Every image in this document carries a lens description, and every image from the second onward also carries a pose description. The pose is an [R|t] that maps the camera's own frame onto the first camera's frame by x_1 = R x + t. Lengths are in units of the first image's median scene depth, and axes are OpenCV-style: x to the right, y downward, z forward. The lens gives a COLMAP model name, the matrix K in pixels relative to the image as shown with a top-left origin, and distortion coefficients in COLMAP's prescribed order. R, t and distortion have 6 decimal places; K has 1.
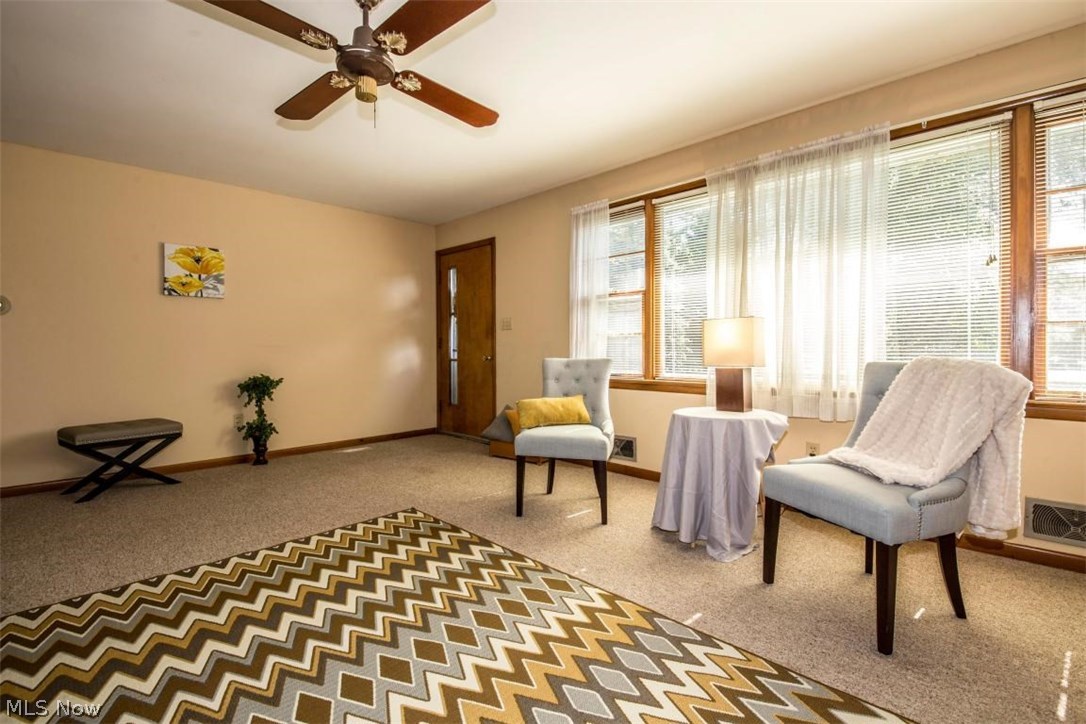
lens RADIAL K [[486.8, 0, 541.2], [0, 486.8, 354.9], [0, 0, 1]] dist [0.017658, -0.018493]
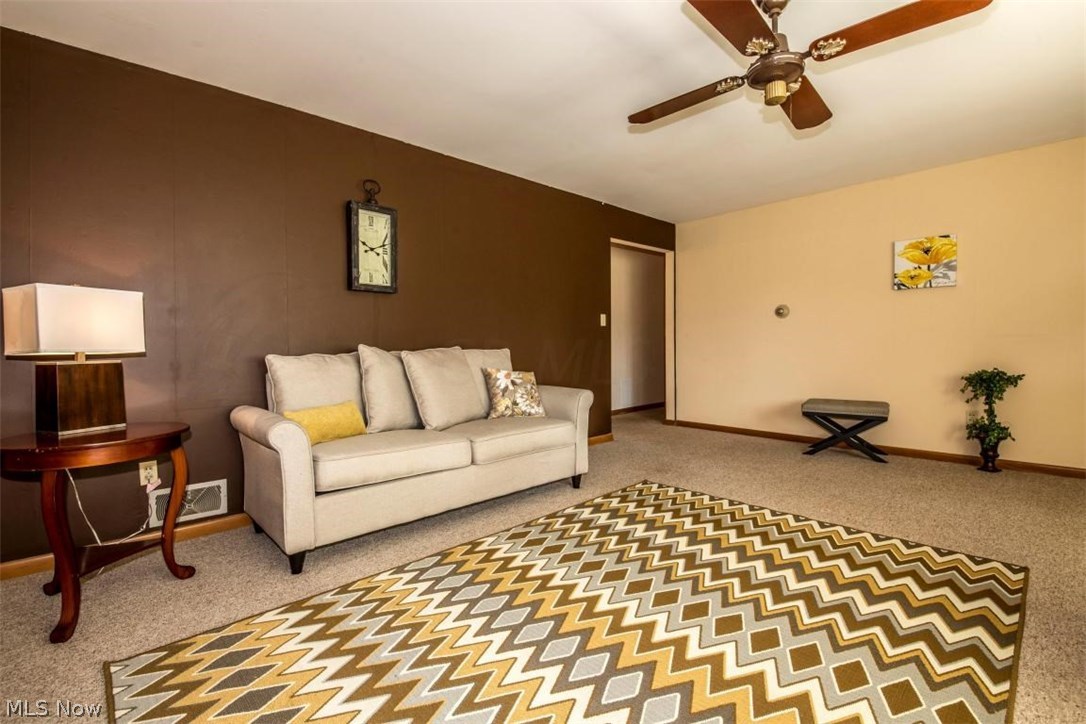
lens RADIAL K [[486.8, 0, 541.2], [0, 486.8, 354.9], [0, 0, 1]] dist [0.017658, -0.018493]
pose [[-0.043185, 0.030967, -0.998587, 0.341987], [-0.003600, 0.999508, 0.031151, -0.008587], [0.999061, 0.004940, -0.043053, 0.250755]]
